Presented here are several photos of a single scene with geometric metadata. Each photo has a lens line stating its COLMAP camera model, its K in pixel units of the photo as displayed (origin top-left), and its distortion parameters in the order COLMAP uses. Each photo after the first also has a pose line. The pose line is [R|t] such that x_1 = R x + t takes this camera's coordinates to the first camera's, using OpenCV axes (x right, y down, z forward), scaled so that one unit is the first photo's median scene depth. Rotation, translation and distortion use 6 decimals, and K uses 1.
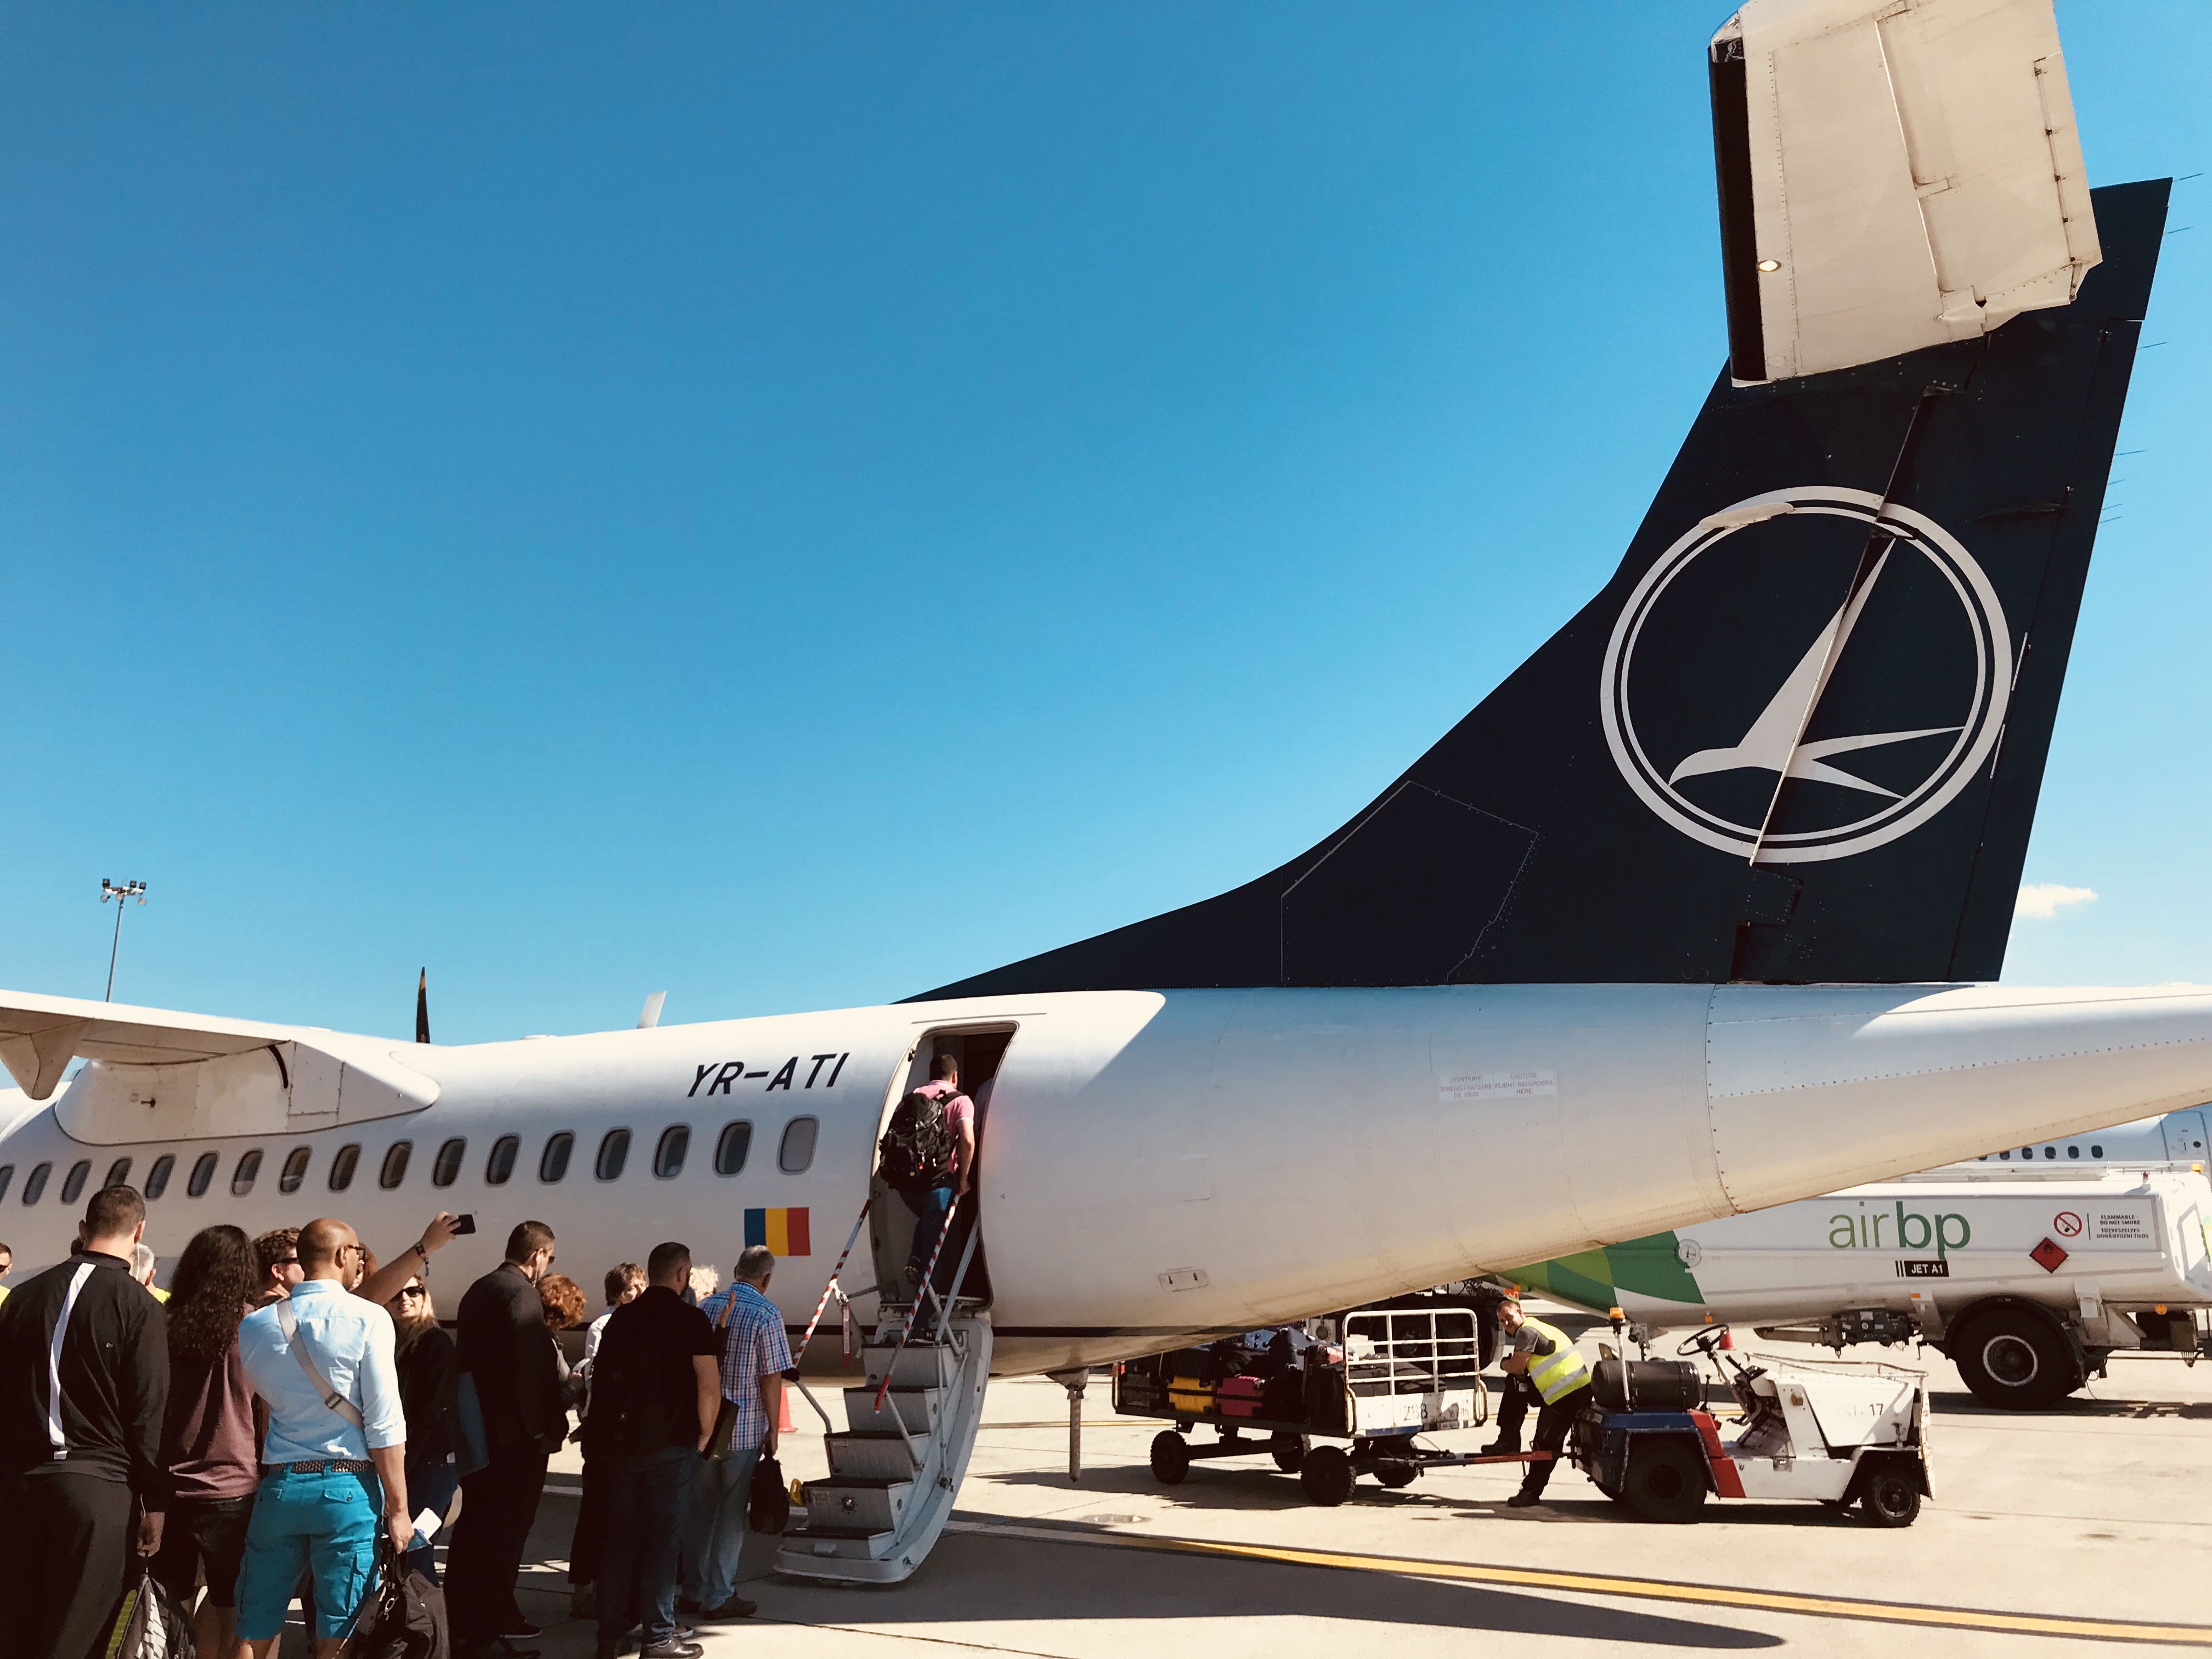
lens RADIAL K [[1790.4, 0, 1106.0], [0, 1790.4, 829.5], [0, 0, 1]] dist [0.021027, 0.008353]
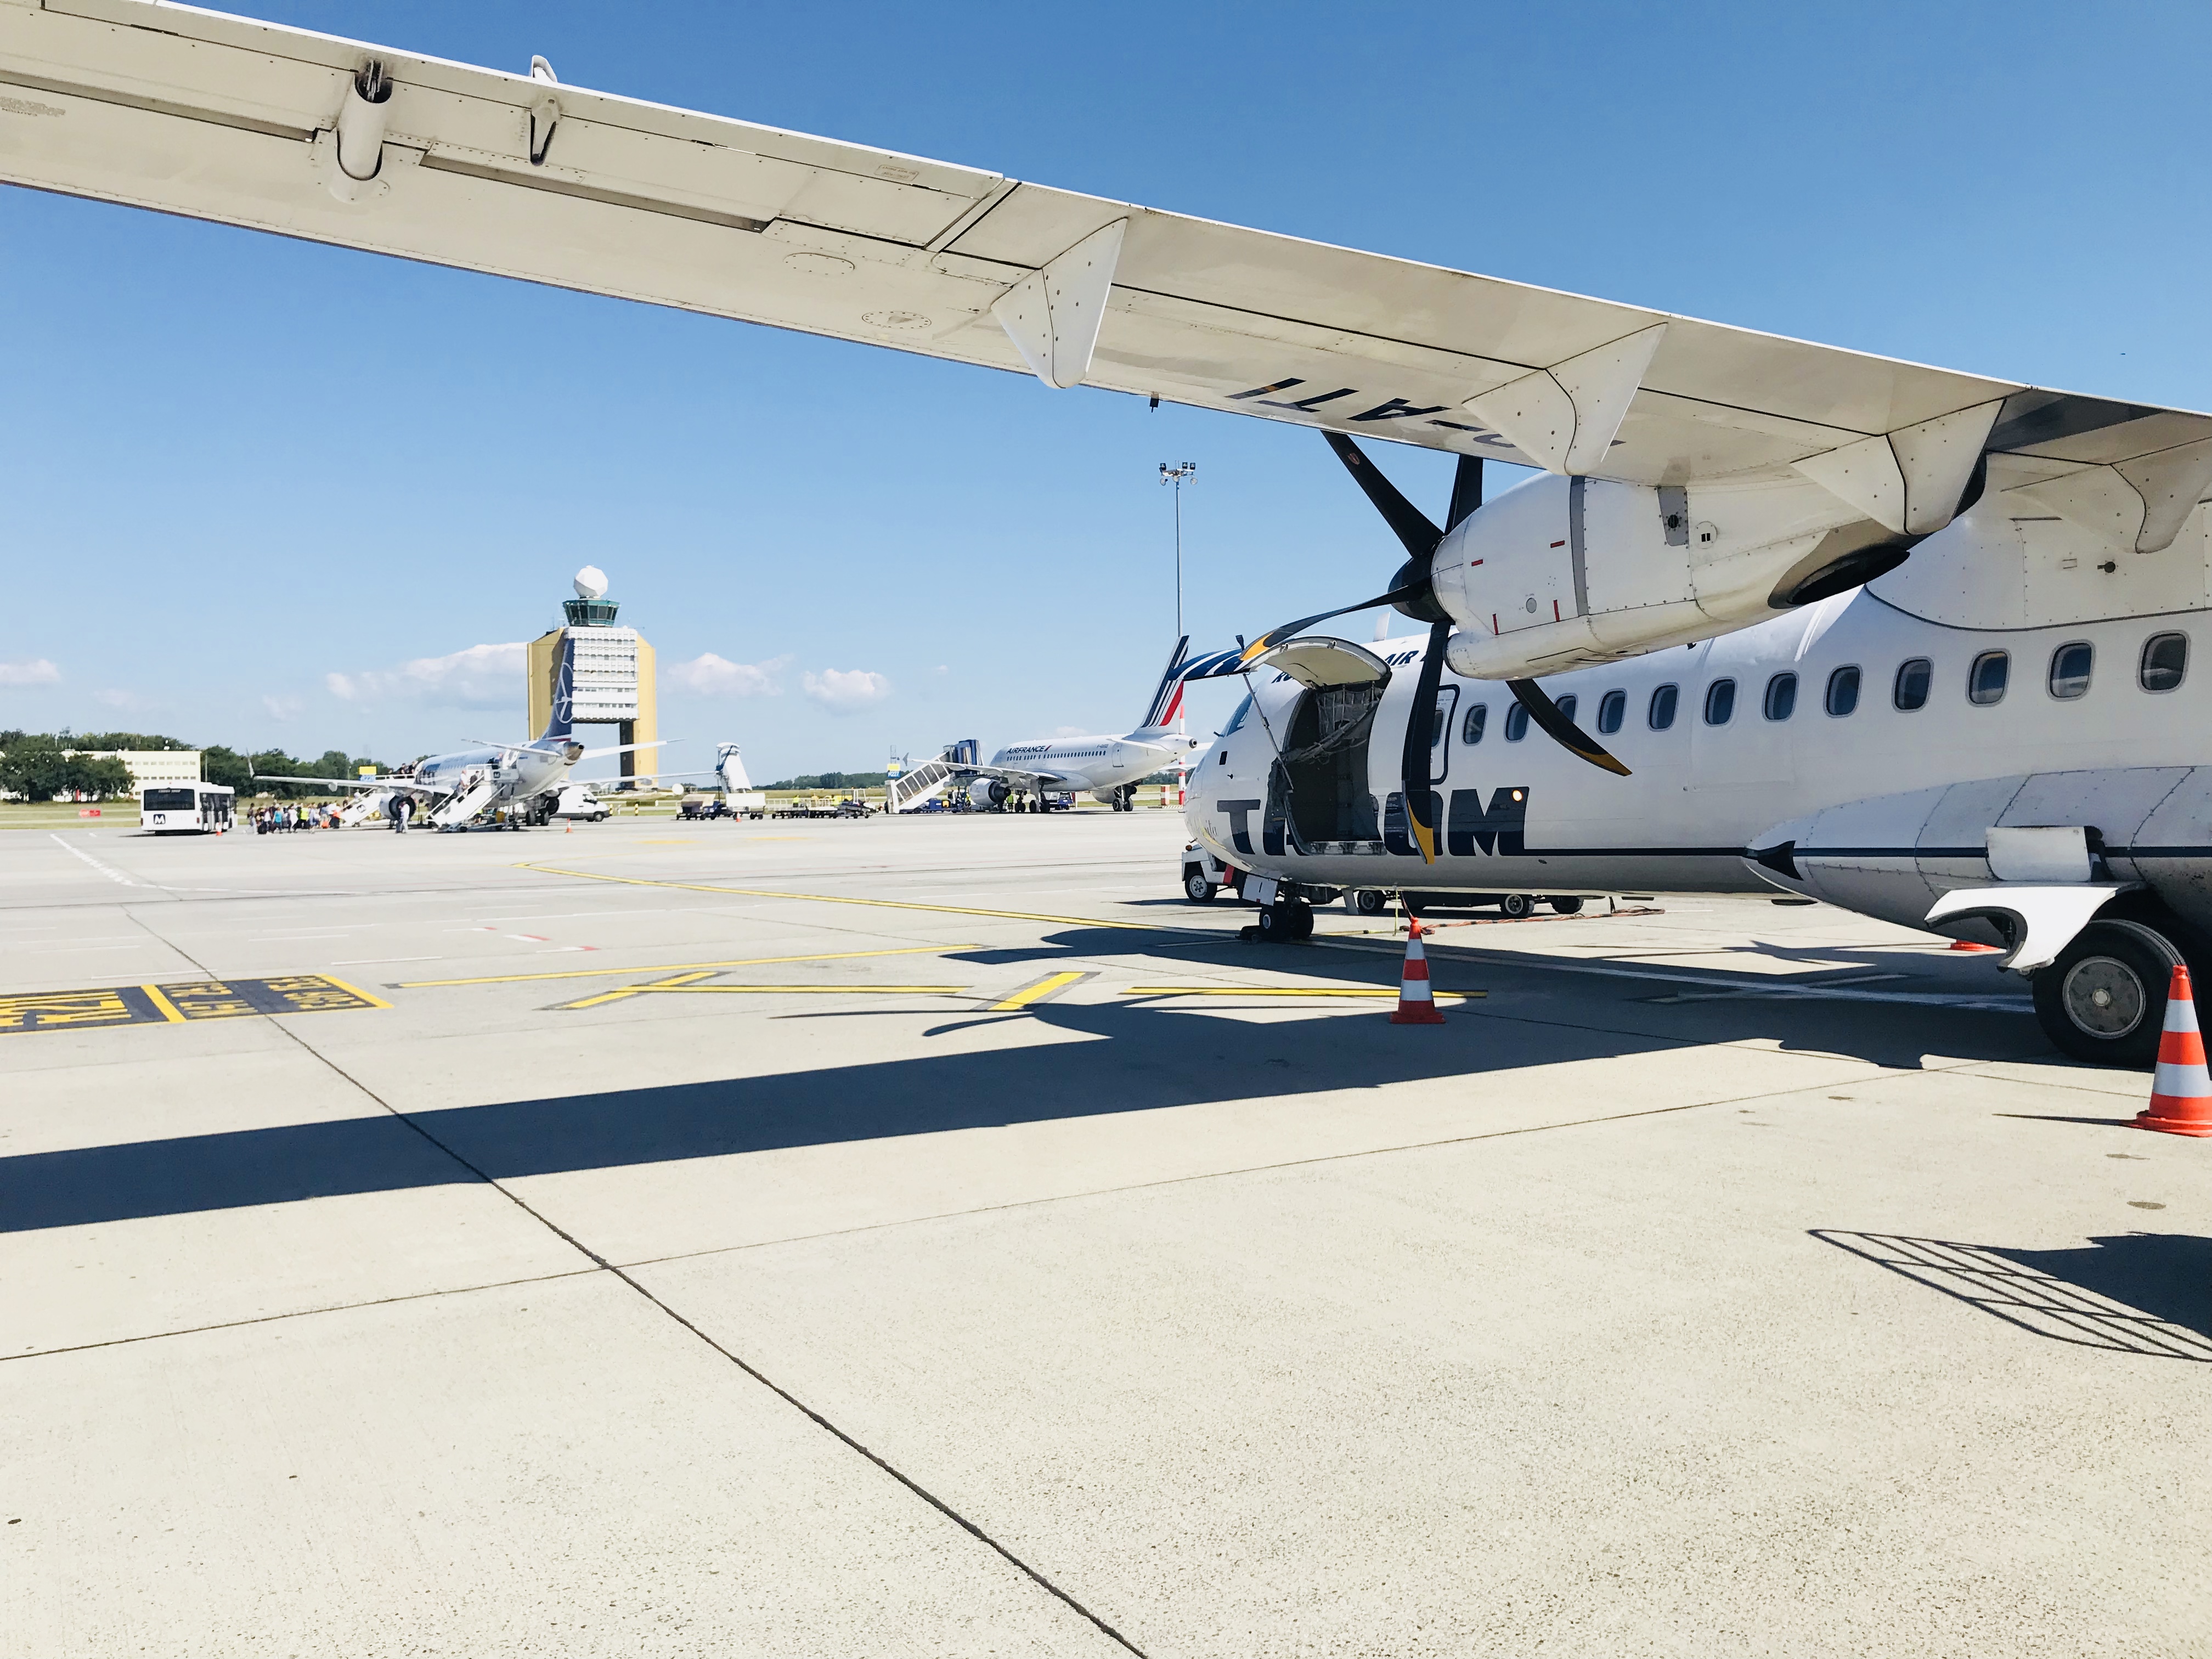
lens RADIAL K [[1803.5, 0, 1081.2], [0, 1803.5, 816.9], [0, 0, 1]] dist [0.046871, -0.070028]
pose [[0.865146, -0.015675, -0.501275, -0.765734], [0.136123, 0.969330, 0.204623, 0.060953], [0.482693, -0.245264, 0.840745, 0.213250]]
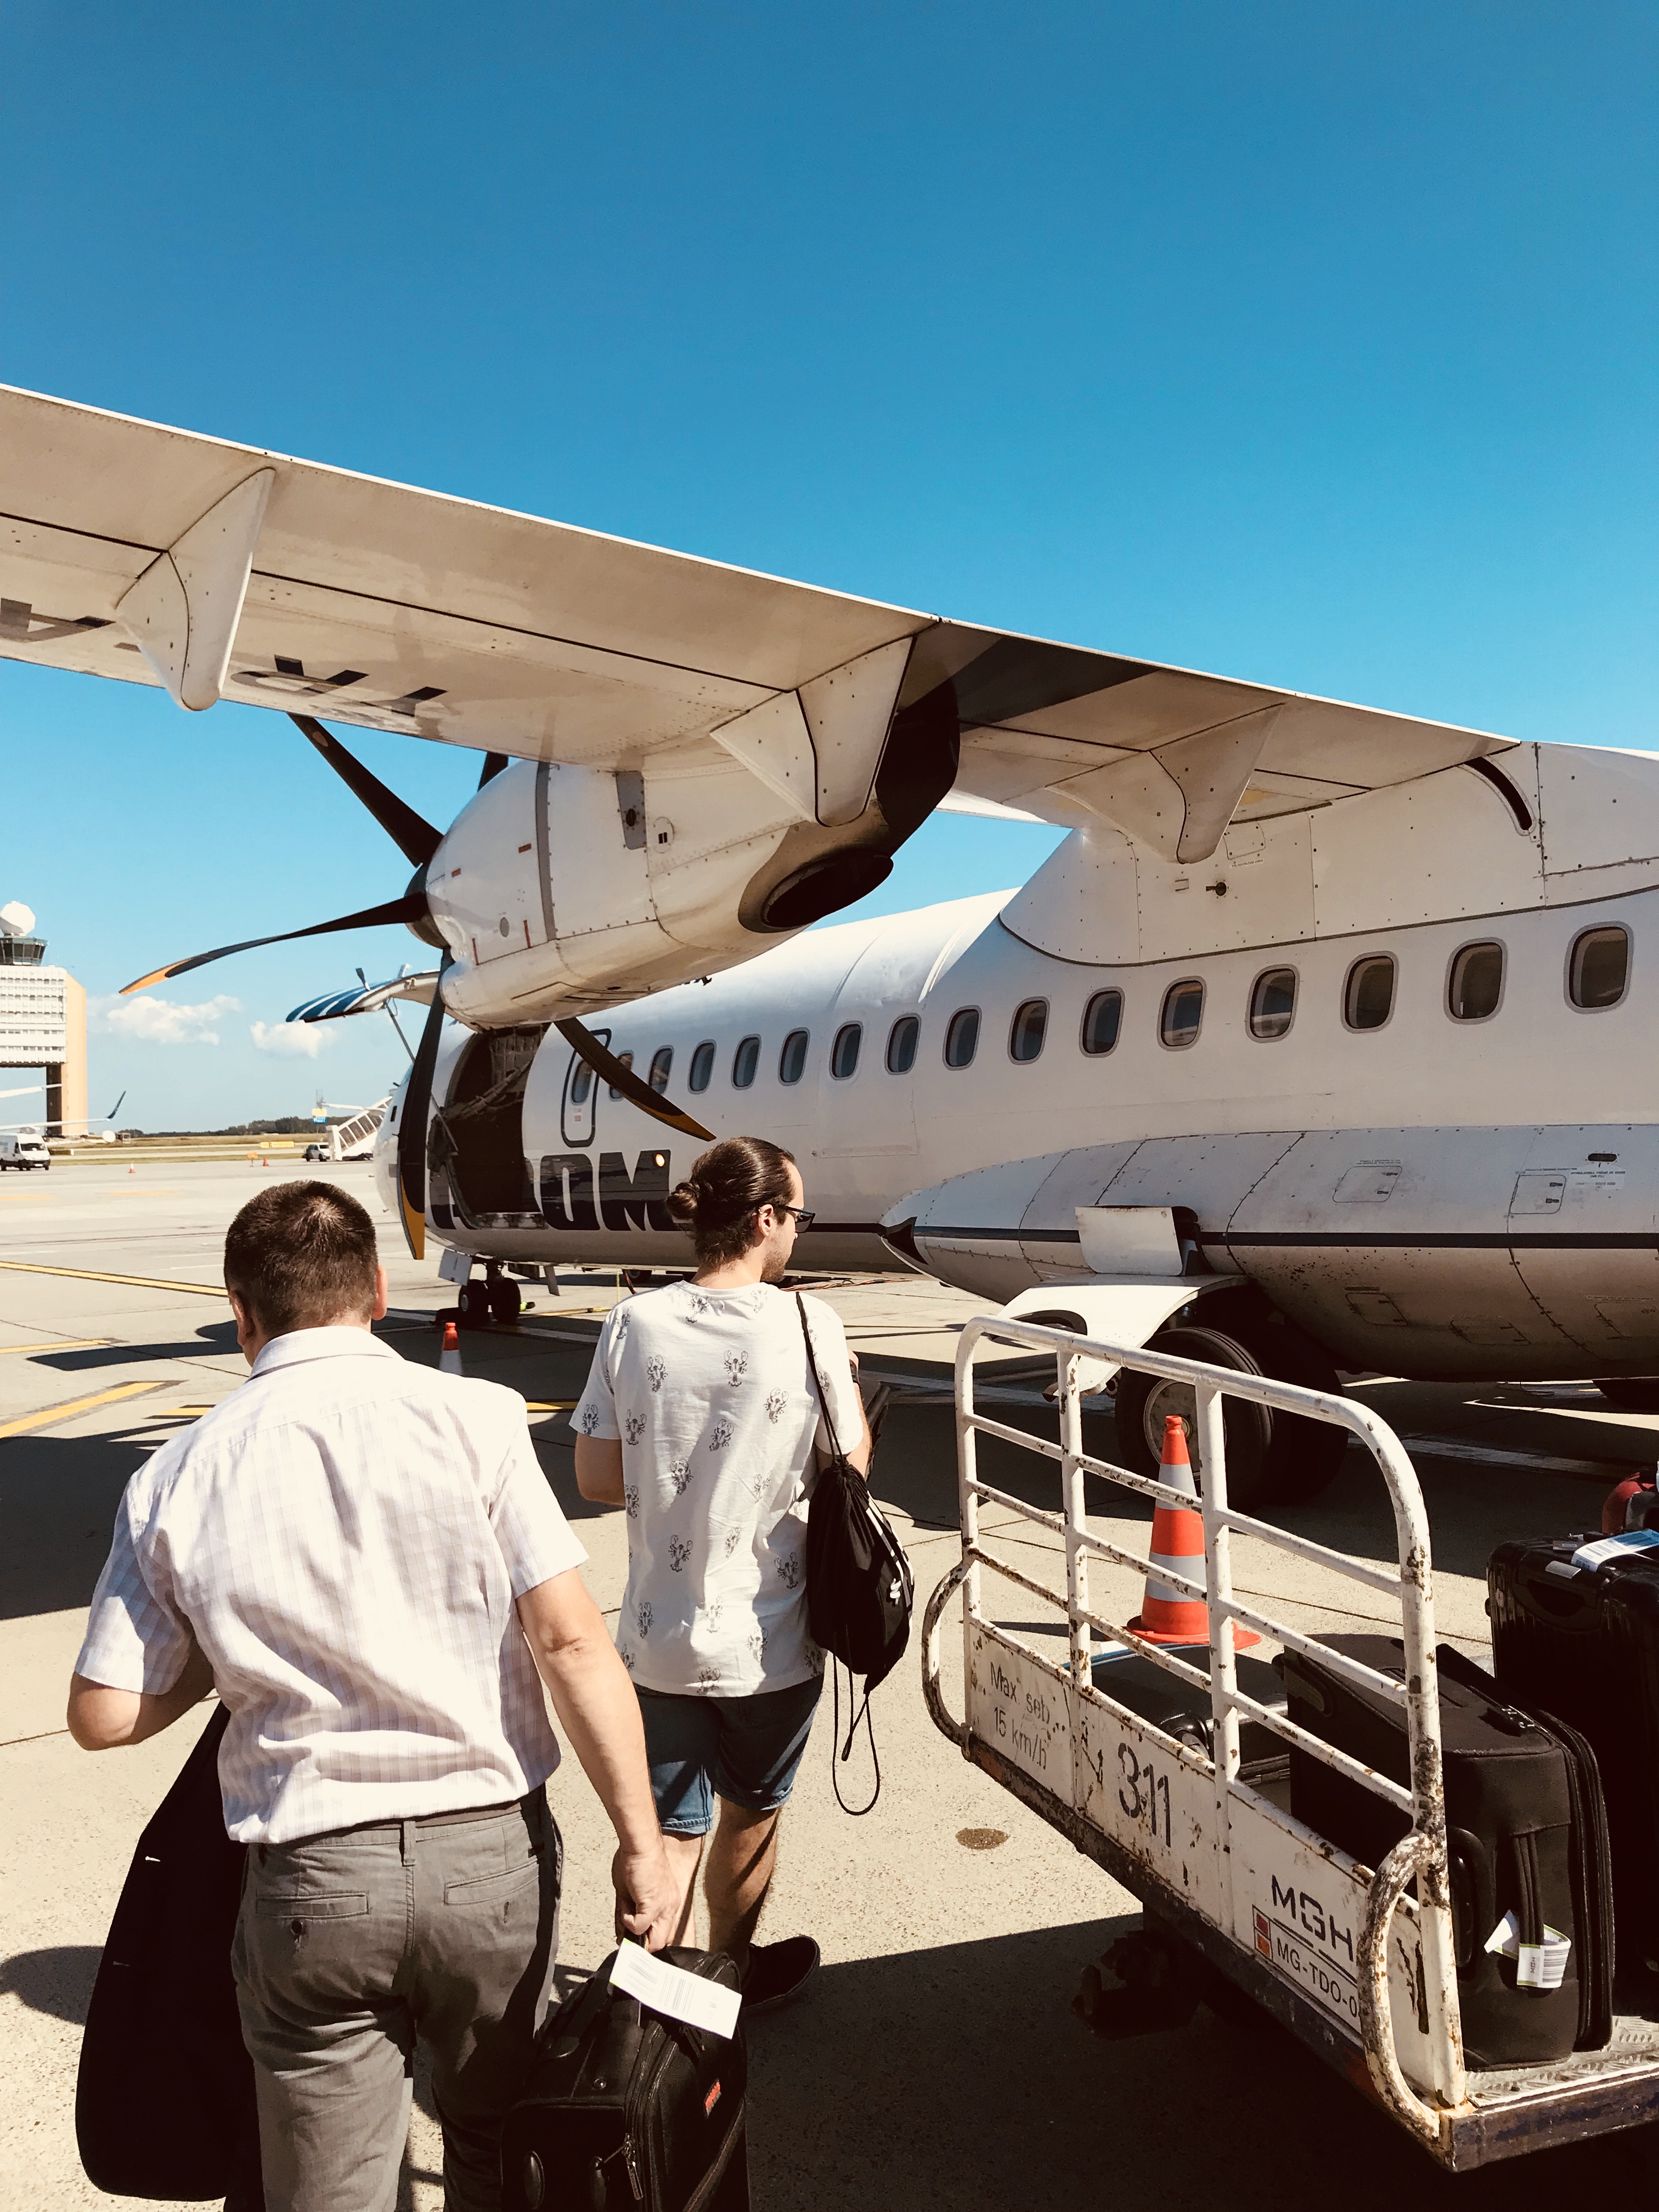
lens RADIAL K [[1798.2, 0, 816.4], [0, 1798.2, 1085.0], [0, 0, 1]] dist [0.051350, -0.099019]
pose [[0.927478, -0.039149, -0.371824, -0.633511], [0.114441, 0.976495, 0.182649, 0.131776], [0.355933, -0.211955, 0.910157, 0.561167]]
